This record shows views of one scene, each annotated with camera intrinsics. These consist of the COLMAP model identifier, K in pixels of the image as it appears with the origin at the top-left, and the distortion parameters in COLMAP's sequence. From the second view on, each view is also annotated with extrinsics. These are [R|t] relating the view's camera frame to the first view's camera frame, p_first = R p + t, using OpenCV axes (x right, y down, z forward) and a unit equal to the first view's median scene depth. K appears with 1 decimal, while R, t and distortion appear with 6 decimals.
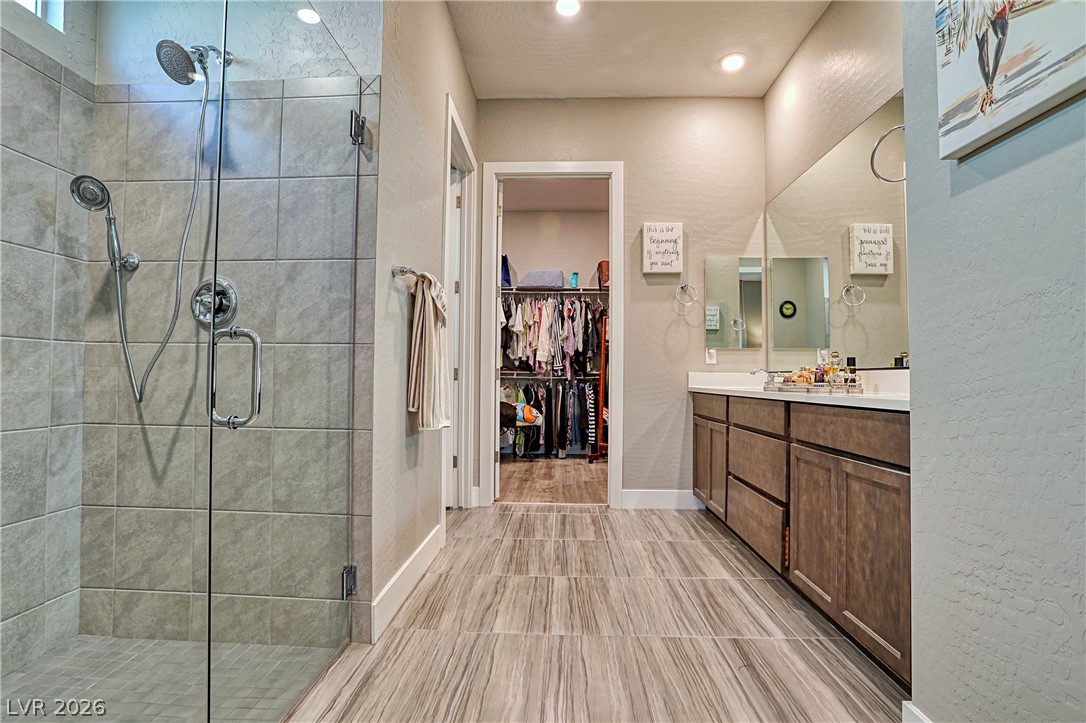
lens RADIAL K [[546.3, 0, 537.3], [0, 546.3, 362.9], [0, 0, 1]] dist [-0.072486, 0.037545]
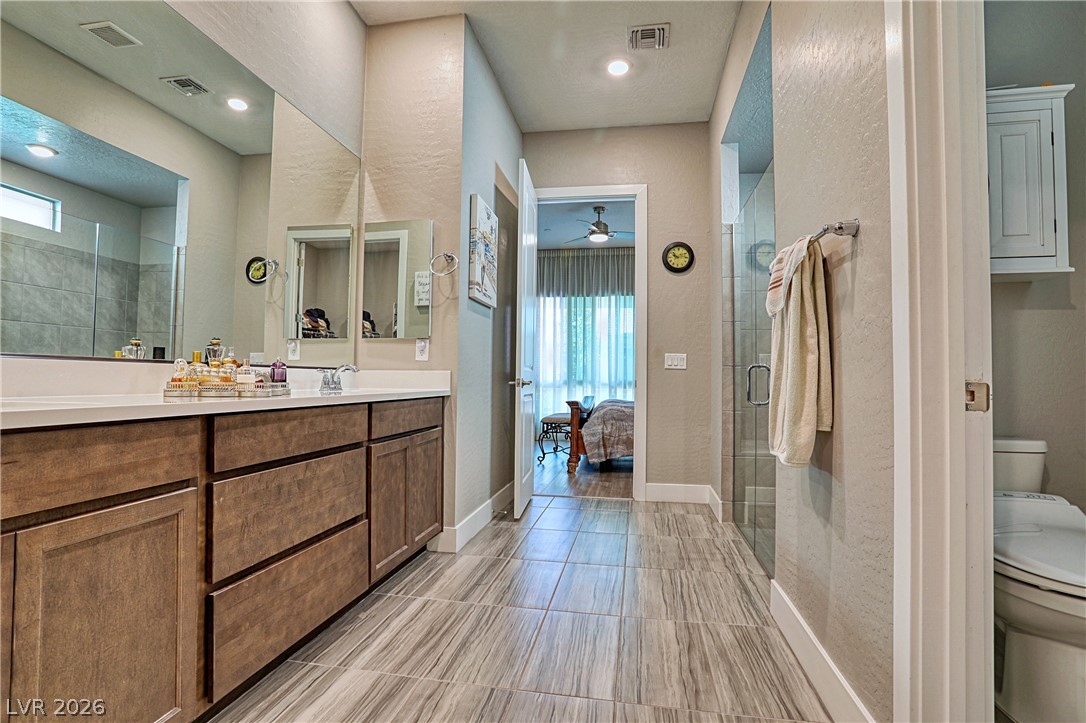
lens RADIAL K [[546.3, 0, 537.3], [0, 546.3, 362.9], [0, 0, 1]] dist [-0.072486, 0.037545]
pose [[-0.990658, -0.014402, 0.135606, 0.046552], [-0.022515, 0.998034, -0.058488, 0.054439], [-0.134497, -0.060994, -0.989035, 2.059177]]
